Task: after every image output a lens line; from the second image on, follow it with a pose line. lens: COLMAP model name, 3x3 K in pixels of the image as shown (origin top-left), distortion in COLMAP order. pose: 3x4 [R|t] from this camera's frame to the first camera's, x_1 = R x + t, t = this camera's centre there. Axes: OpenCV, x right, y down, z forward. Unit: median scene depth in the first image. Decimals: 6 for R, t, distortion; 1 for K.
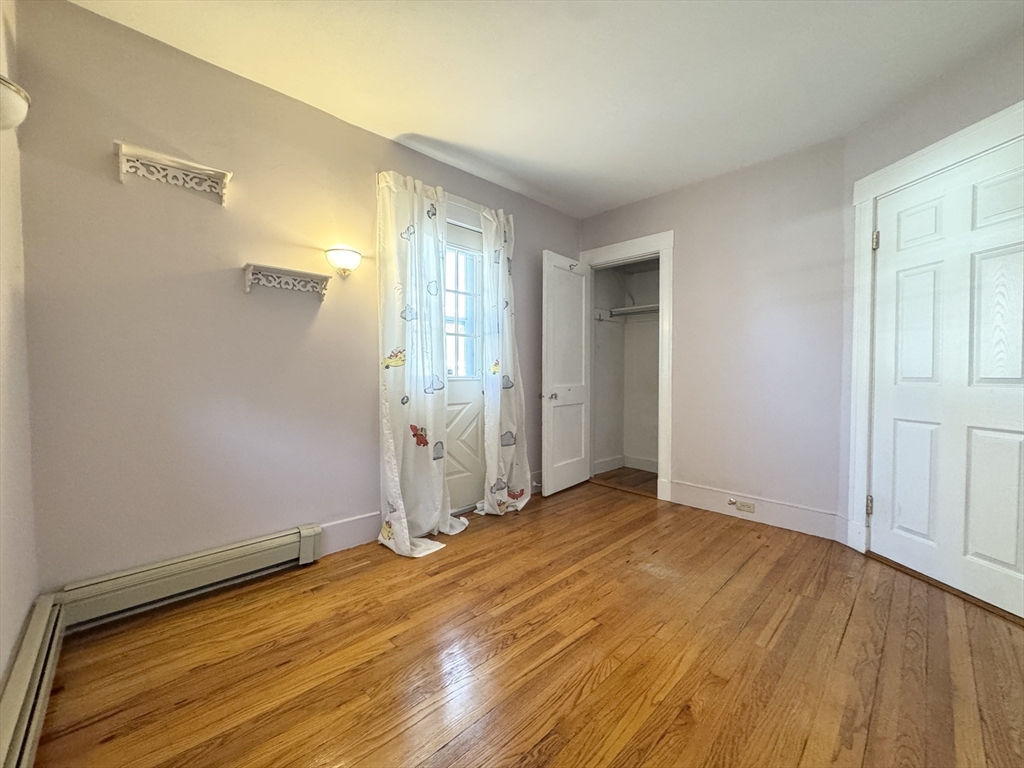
lens RADIAL K [[405.8, 0, 510.3], [0, 405.8, 382.3], [0, 0, 1]] dist [-0.005600, 0.000500]
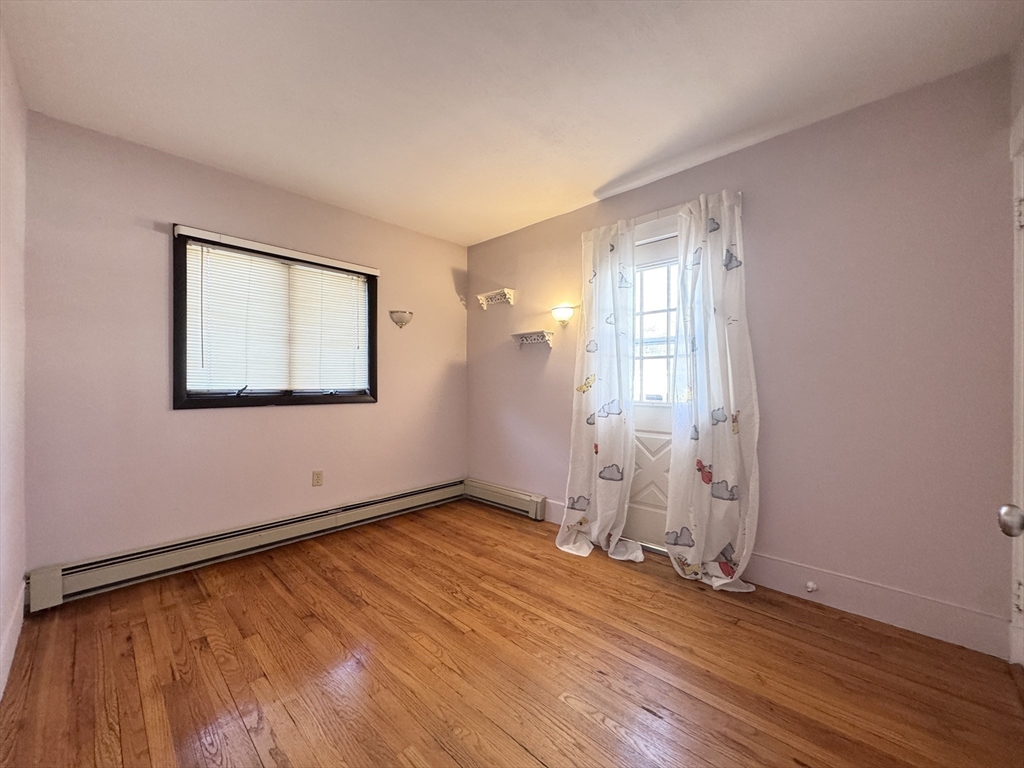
lens RADIAL K [[405.8, 0, 510.0], [0, 405.8, 381.2], [0, 0, 1]] dist [-0.005600, 0.000500]
pose [[0.035137, -0.006853, -0.999359, 1.060879], [-0.024583, 0.999668, -0.007719, -0.063903], [0.999080, 0.024839, 0.034957, 0.853110]]
